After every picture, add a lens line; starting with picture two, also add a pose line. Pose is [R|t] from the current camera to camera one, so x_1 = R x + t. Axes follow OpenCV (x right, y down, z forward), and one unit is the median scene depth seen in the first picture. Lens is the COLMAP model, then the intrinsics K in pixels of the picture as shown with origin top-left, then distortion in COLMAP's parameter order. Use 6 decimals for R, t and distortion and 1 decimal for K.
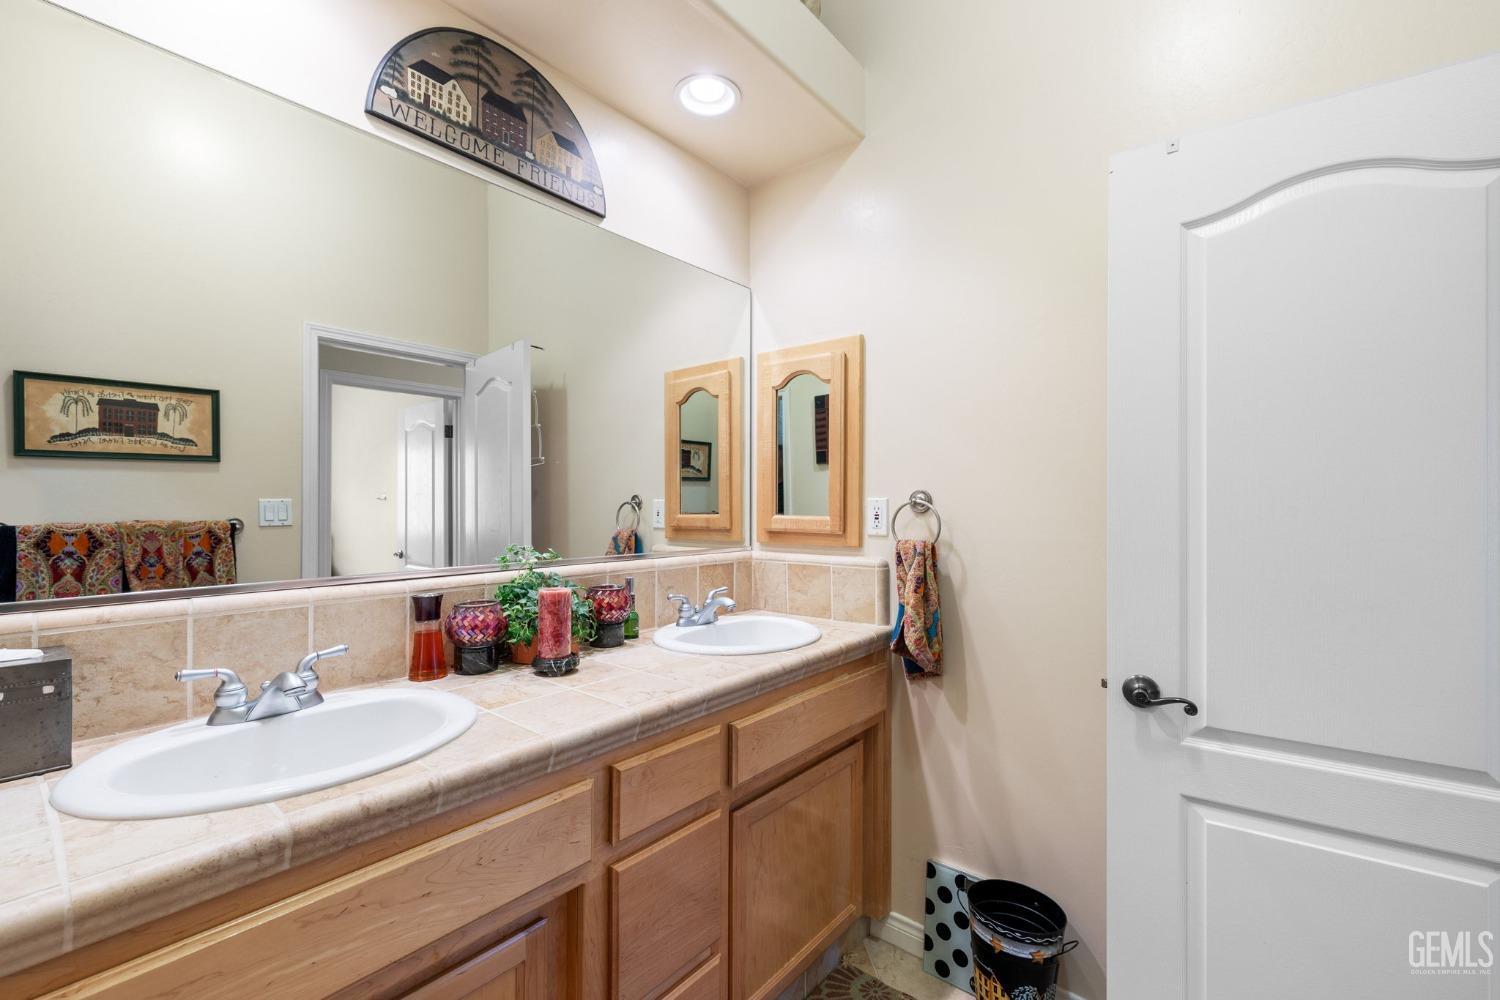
lens RADIAL K [[644.4, 0, 741.4], [0, 644.4, 499.4], [0, 0, 1]] dist [0.003111, -0.000119]
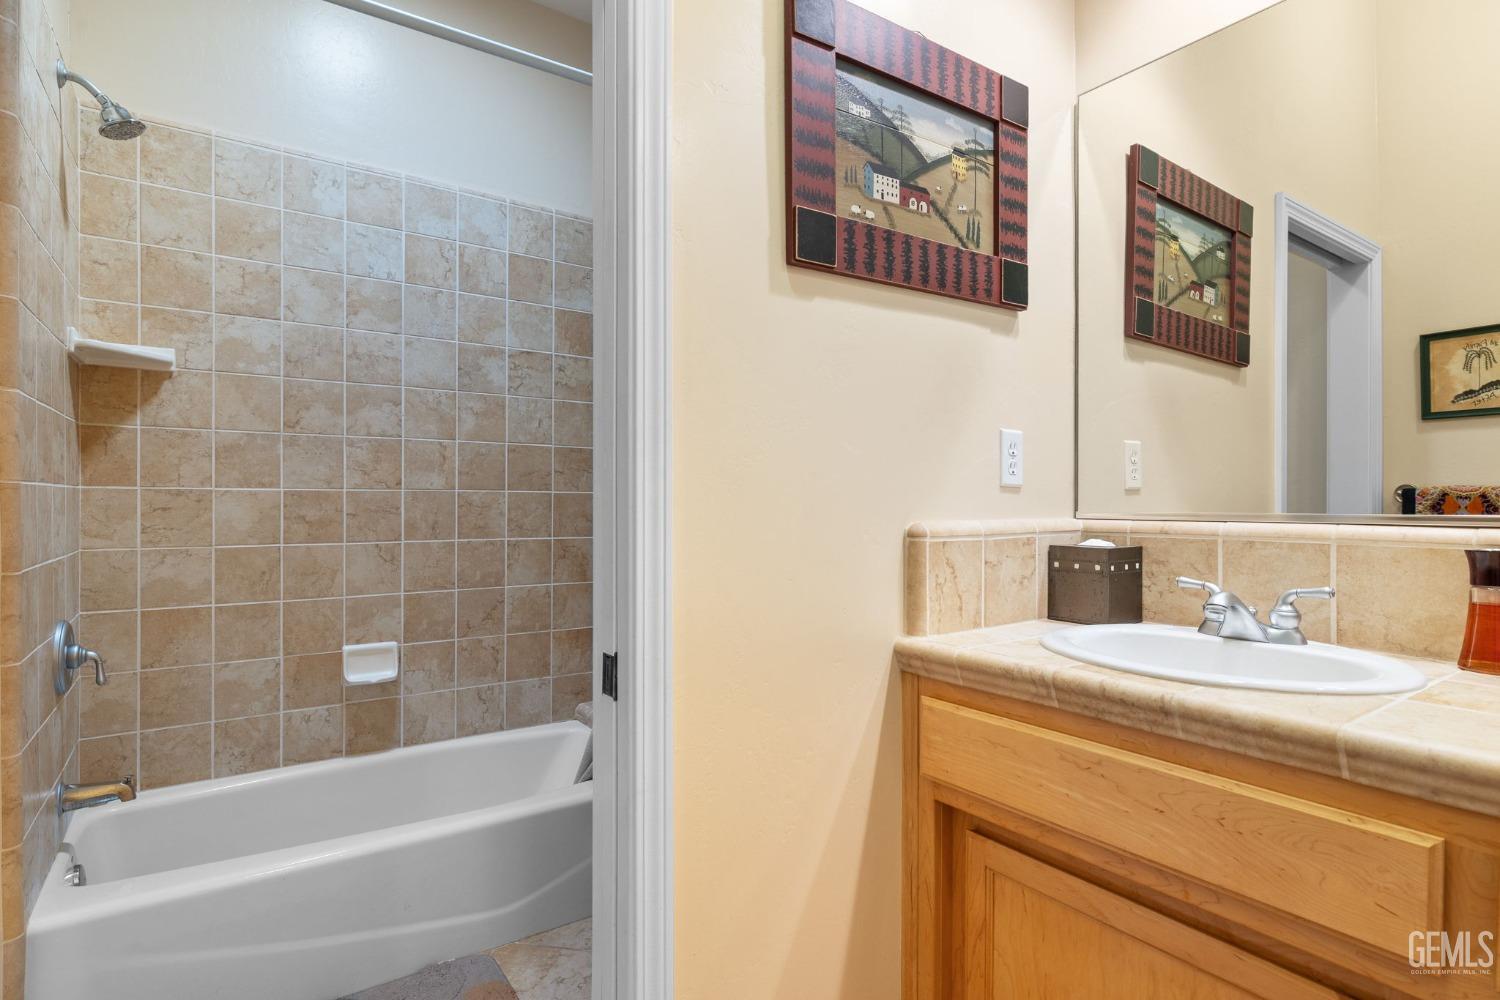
lens RADIAL K [[775.9, 0, 746.2], [0, 775.9, 505.0], [0, 0, 1]] dist [-0.003255, 0.002028]
pose [[-0.267163, -0.000396, -0.963651, 0.581785], [0.001367, 0.999999, -0.000789, 0.114916], [0.963650, -0.001528, -0.267162, 0.525929]]
